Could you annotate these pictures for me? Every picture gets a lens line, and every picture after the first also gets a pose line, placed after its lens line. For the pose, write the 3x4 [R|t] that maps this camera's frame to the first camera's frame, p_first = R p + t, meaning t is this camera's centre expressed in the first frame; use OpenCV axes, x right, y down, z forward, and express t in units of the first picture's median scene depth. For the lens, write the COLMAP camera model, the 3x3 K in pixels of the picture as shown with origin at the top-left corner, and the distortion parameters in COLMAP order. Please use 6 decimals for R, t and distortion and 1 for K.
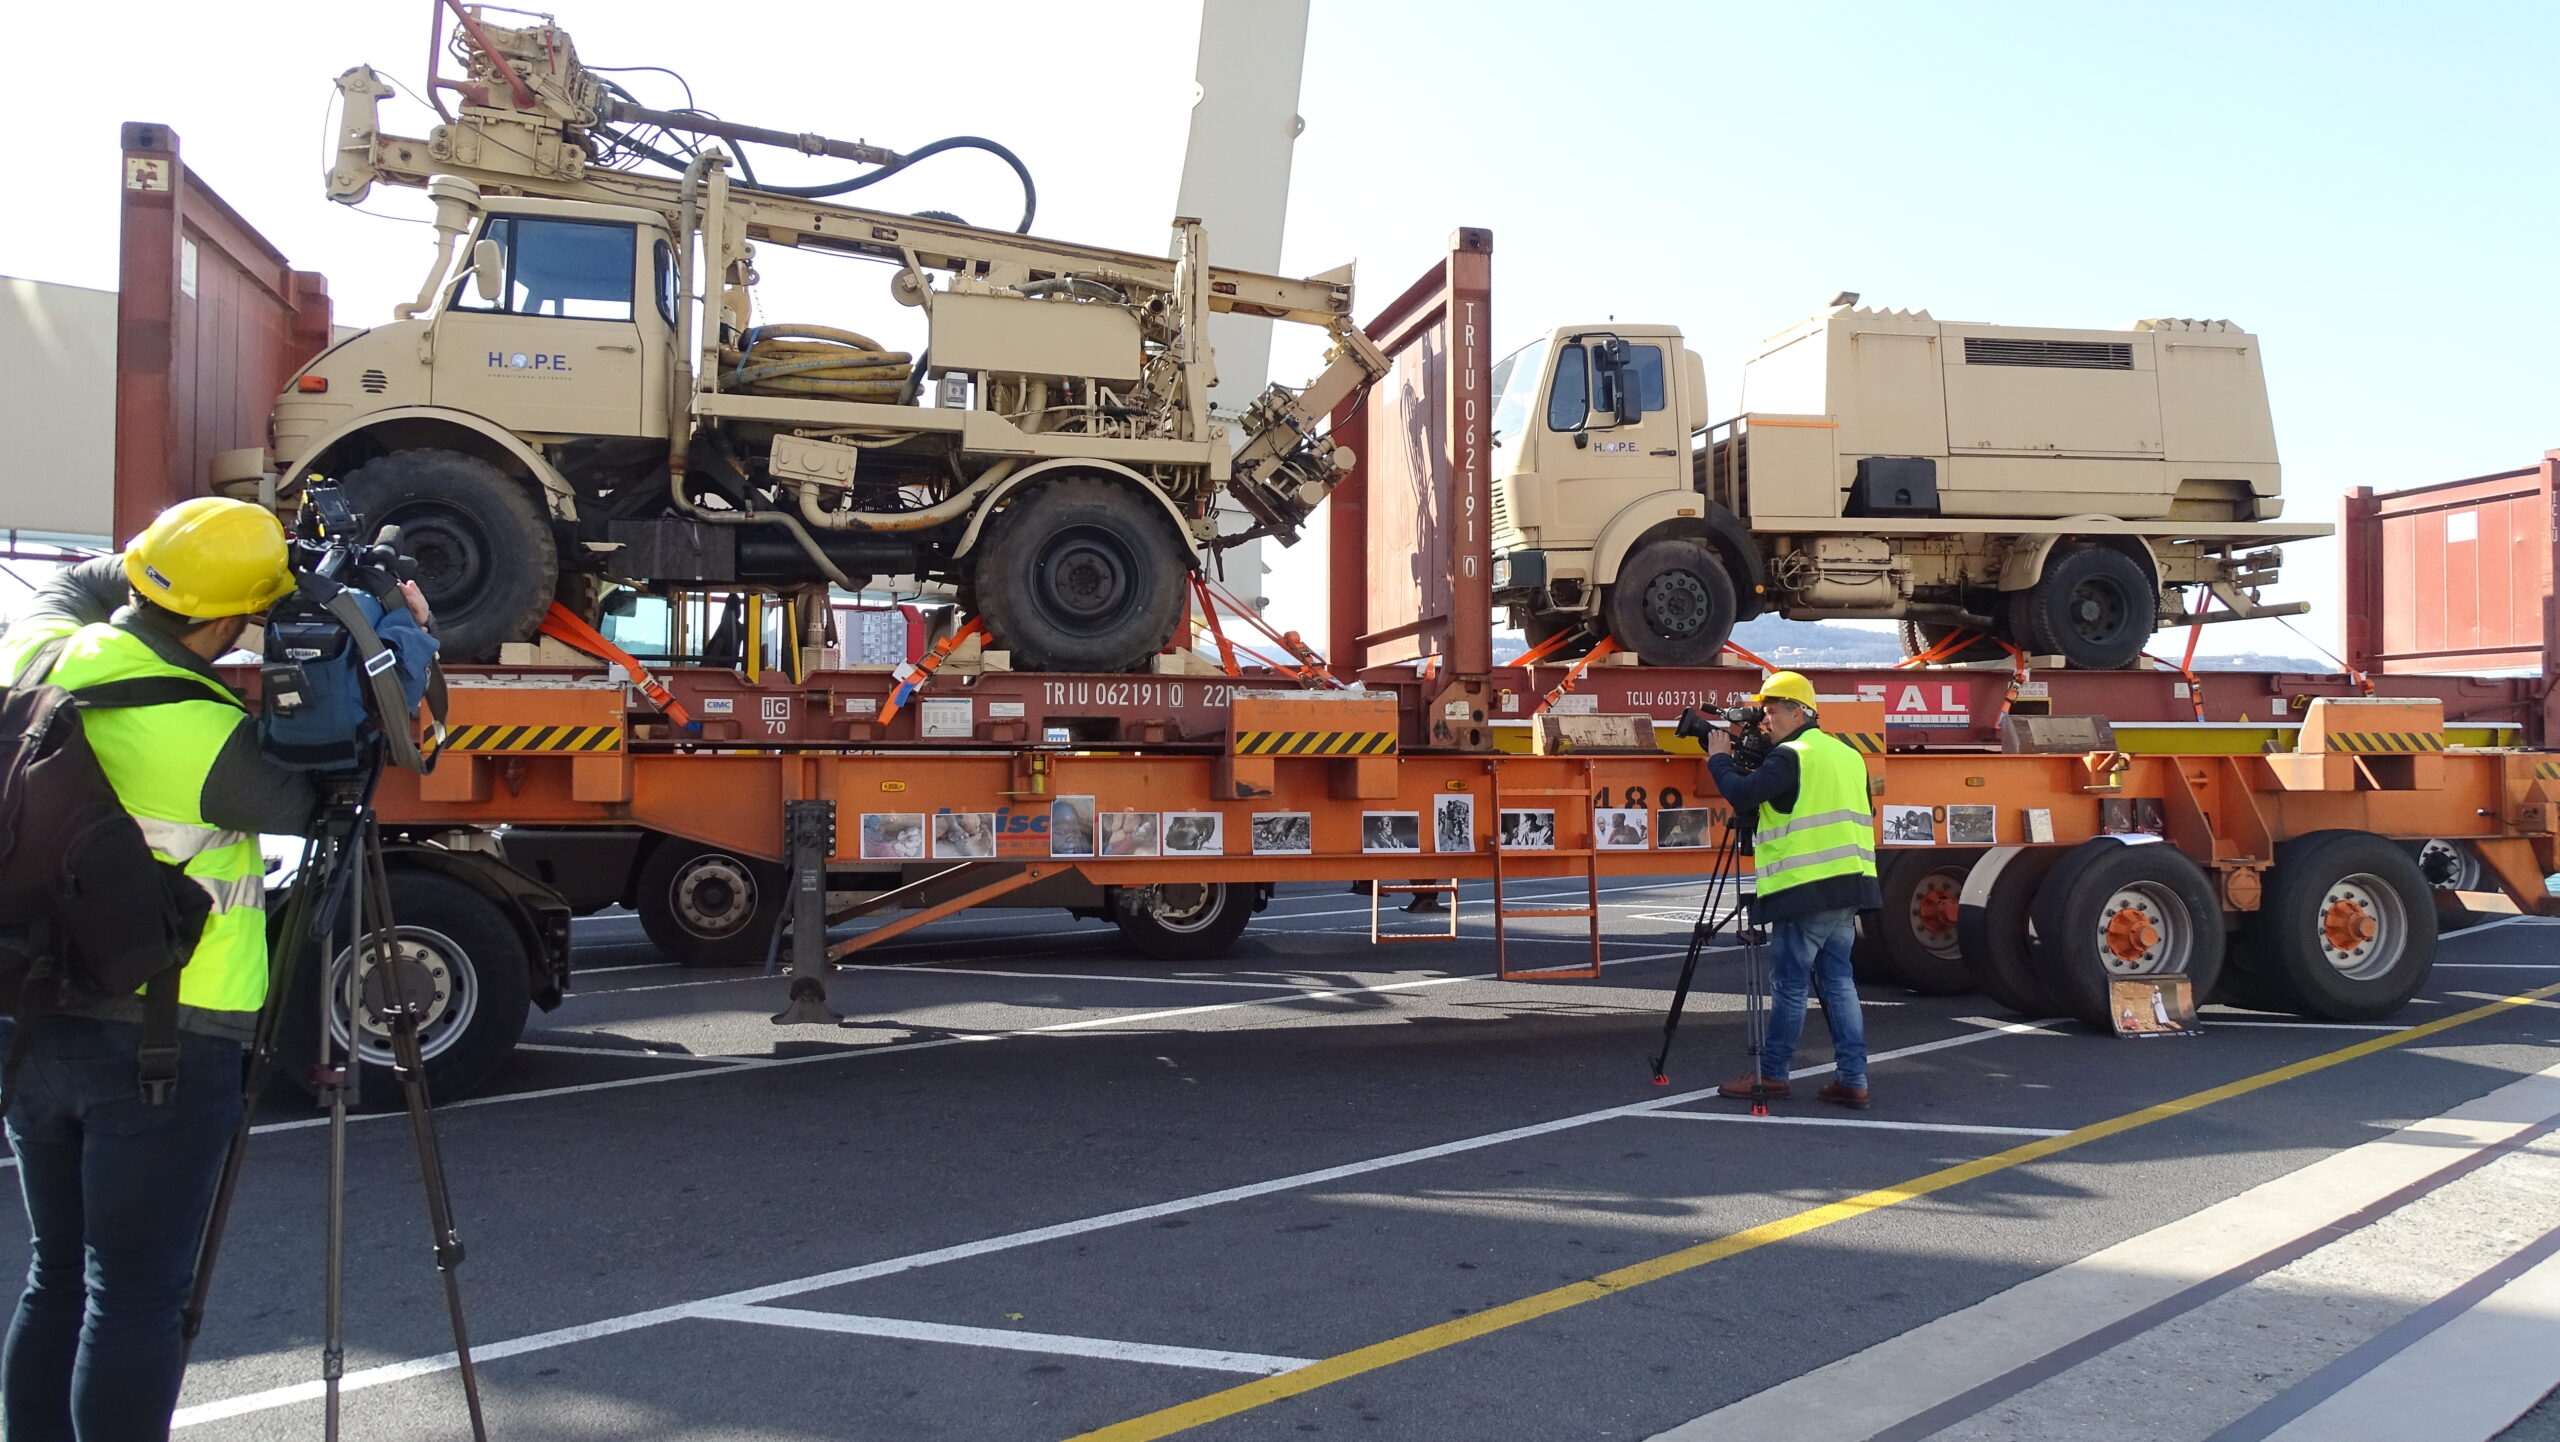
lens RADIAL K [[1855.3, 0, 1280.0], [0, 1855.3, 721.0], [0, 0, 1]] dist [0.049844, 0.001831]
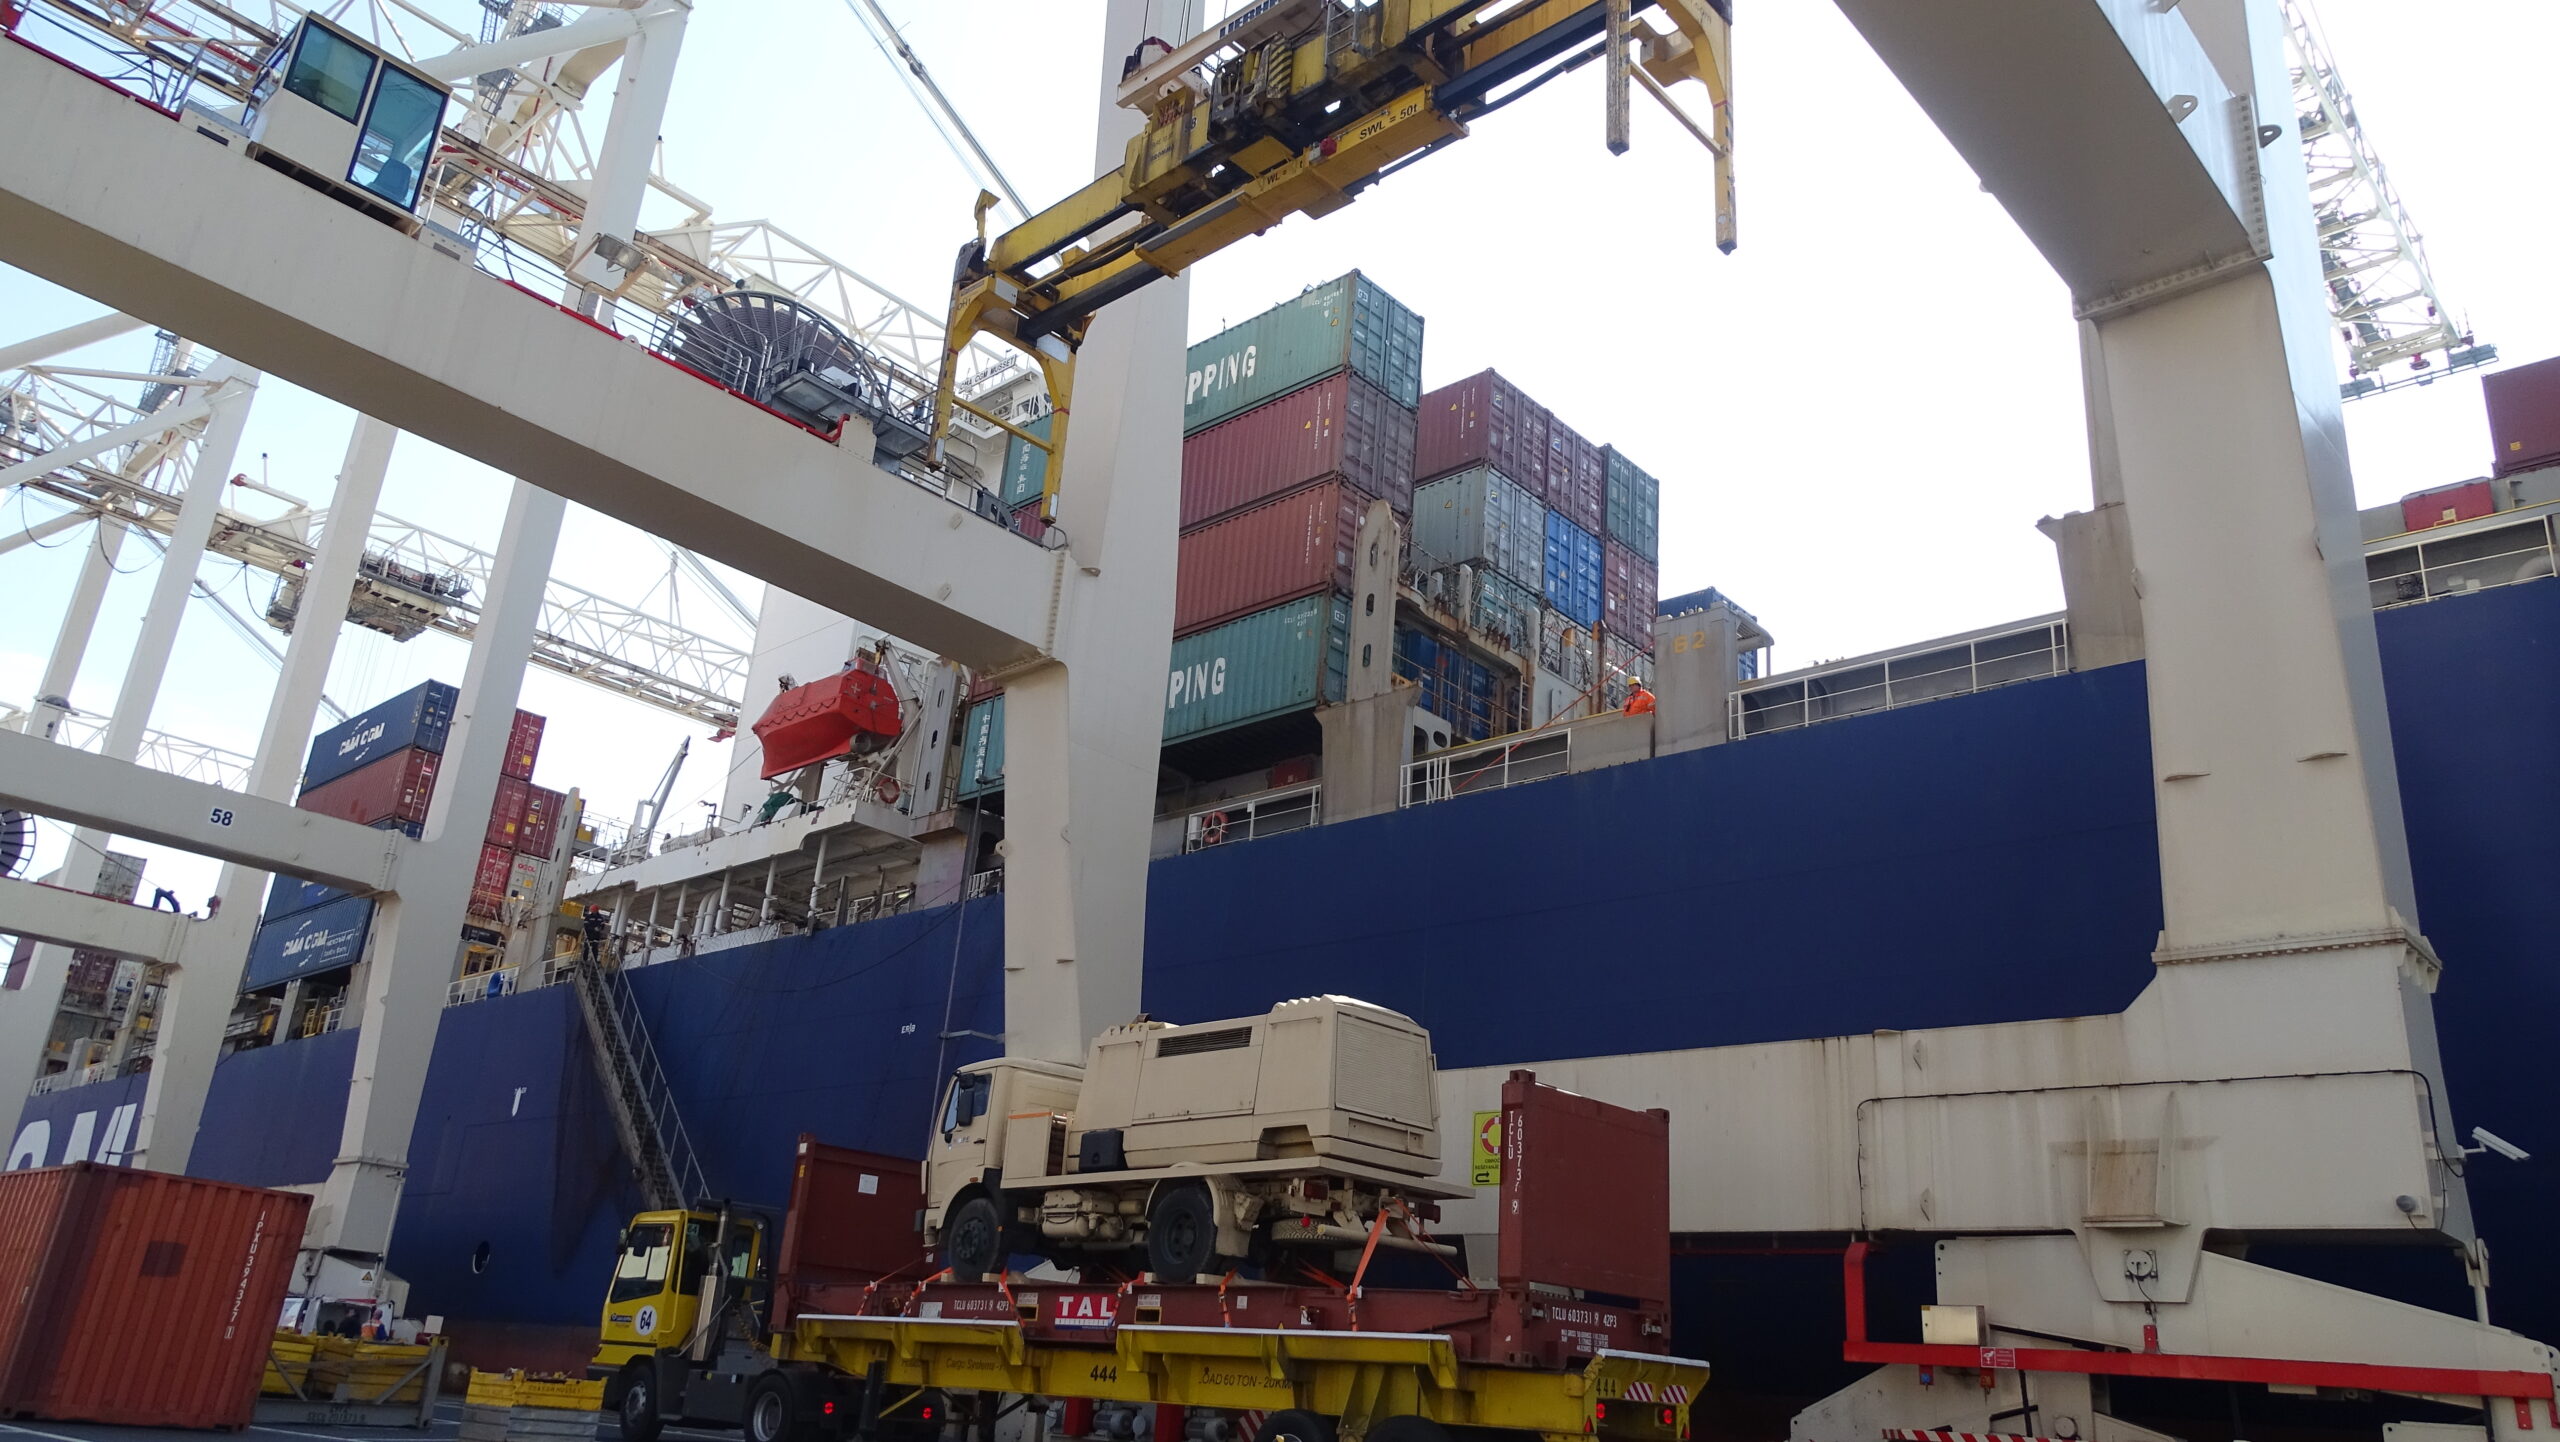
lens RADIAL K [[1855.3, 0, 1280.0], [0, 1855.3, 721.0], [0, 0, 1]] dist [0.049844, 0.001831]
pose [[0.544824, -0.249487, -0.800577, 1.628014], [-0.036489, 0.946757, -0.319874, 0.013968], [0.837756, 0.203487, 0.506712, 0.321753]]
